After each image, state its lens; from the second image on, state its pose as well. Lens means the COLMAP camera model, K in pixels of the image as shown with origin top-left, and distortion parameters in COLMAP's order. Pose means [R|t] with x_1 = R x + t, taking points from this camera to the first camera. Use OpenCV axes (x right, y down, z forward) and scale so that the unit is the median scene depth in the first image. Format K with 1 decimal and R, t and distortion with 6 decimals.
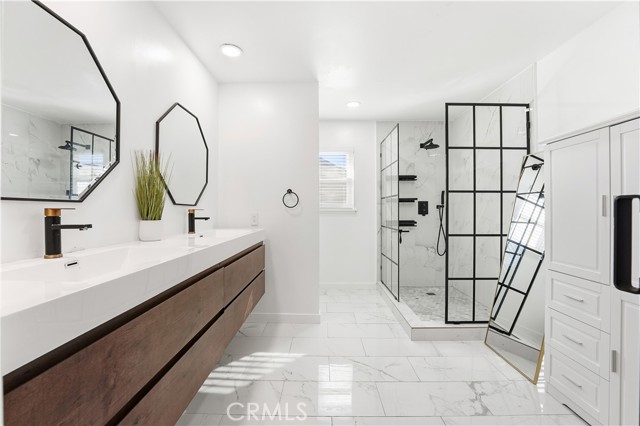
lens RADIAL K [[271.2, 0, 321.7], [0, 271.2, 210.4], [0, 0, 1]] dist [-0.002780, 0.000083]
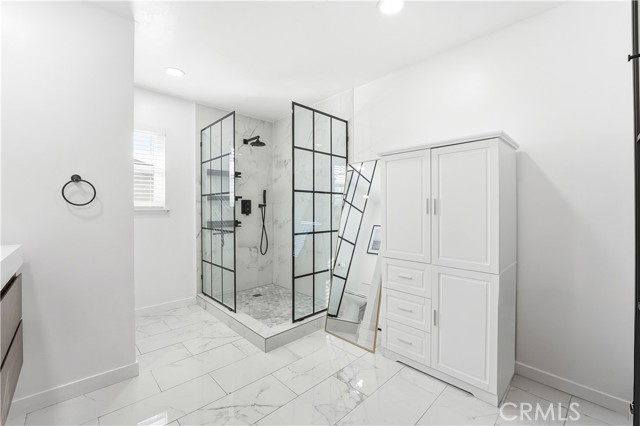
lens RADIAL K [[271.2, 0, 321.7], [0, 271.2, 210.4], [0, 0, 1]] dist [-0.002780, 0.000083]
pose [[0.721250, -0.004610, 0.692660, -0.144333], [0.002016, 0.999988, 0.004556, -0.001321], [-0.692672, -0.001889, 0.721250, 0.191530]]
